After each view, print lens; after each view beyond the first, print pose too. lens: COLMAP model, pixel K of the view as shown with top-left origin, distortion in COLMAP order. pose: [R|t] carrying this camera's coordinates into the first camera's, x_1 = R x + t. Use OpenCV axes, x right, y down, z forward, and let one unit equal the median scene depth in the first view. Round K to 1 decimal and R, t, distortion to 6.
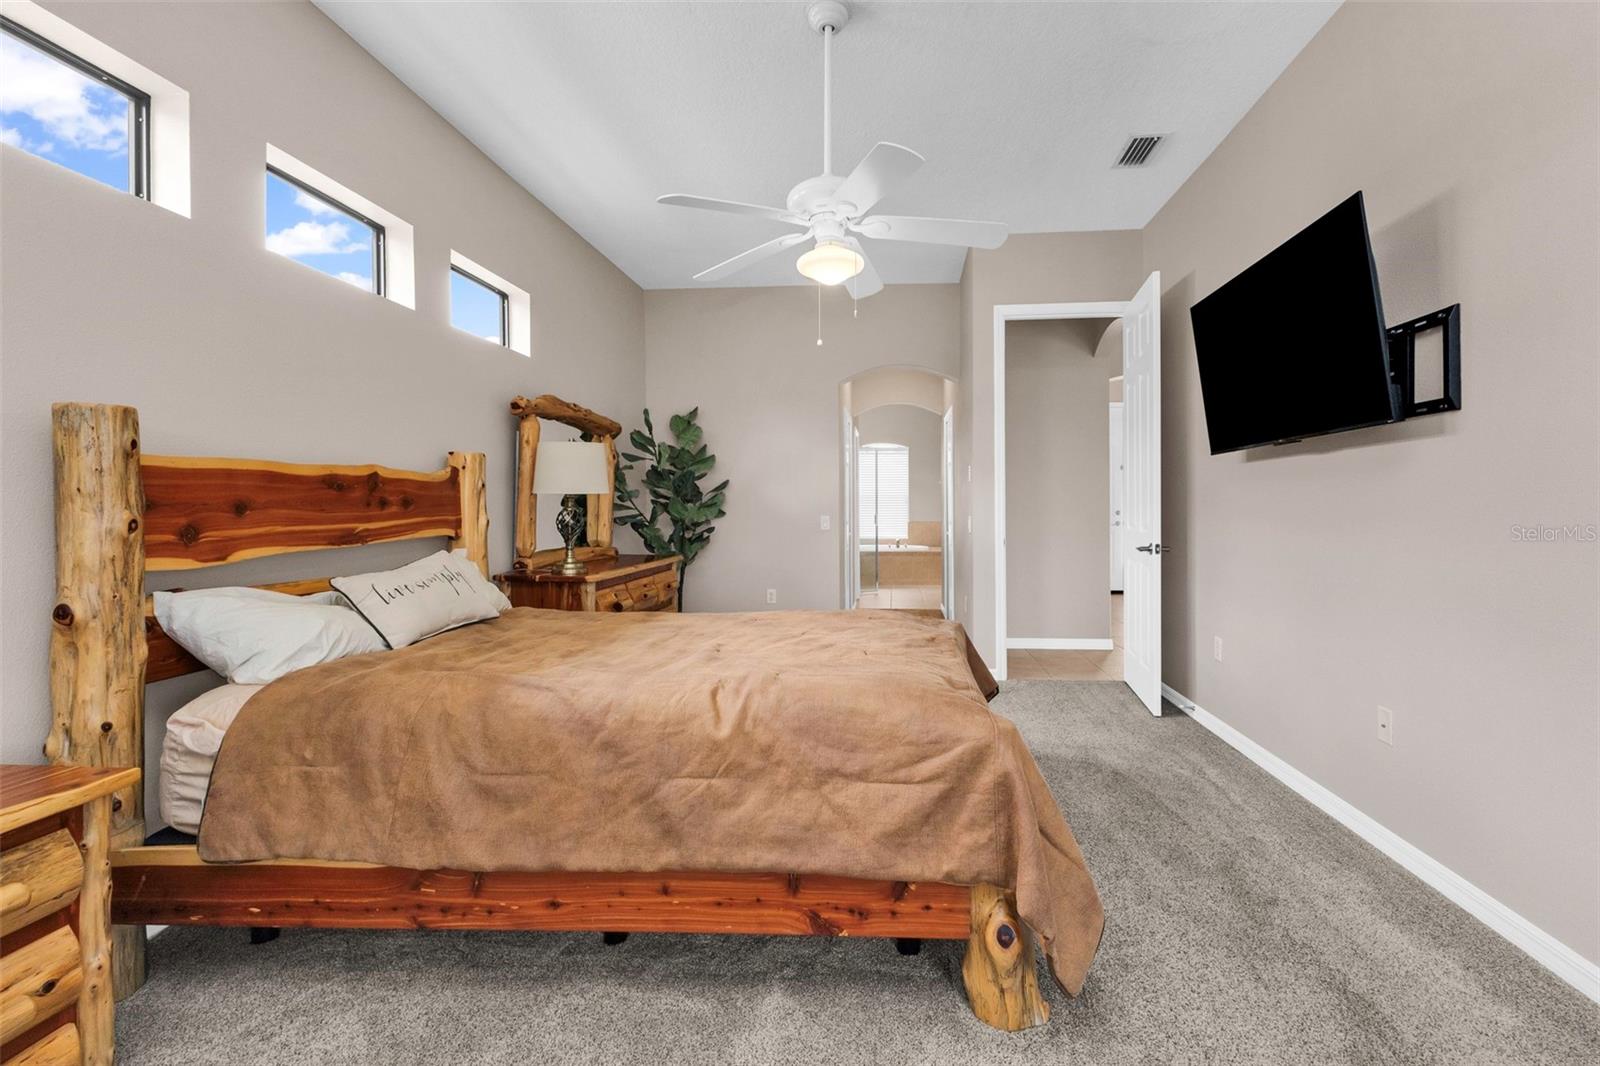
lens RADIAL K [[713.2, 0, 828.7], [0, 713.2, 506.9], [0, 0, 1]] dist [0.008771, -0.001746]
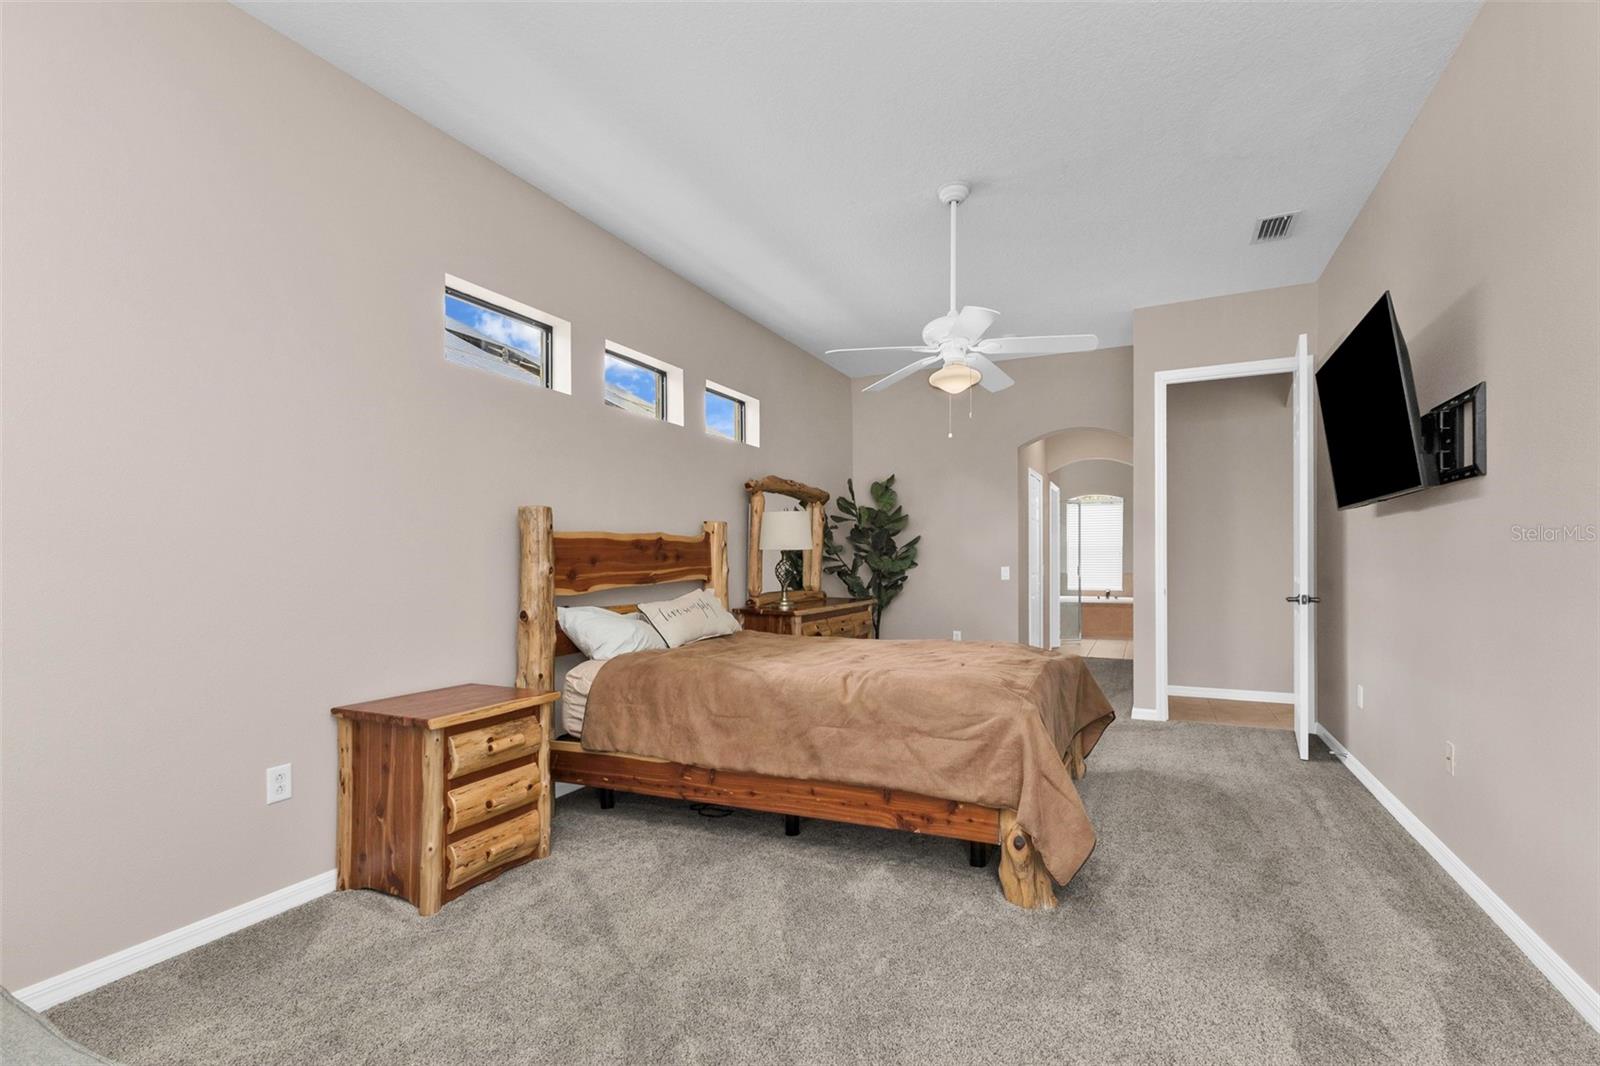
lens RADIAL K [[713.2, 0, 800.9], [0, 713.2, 545.3], [0, 0, 1]] dist [0.008771, -0.001746]
pose [[0.933779, -0.007182, -0.357779, 0.287817], [0.000848, 0.999840, -0.017856, -0.005223], [0.357850, 0.016370, 0.933635, -0.474029]]
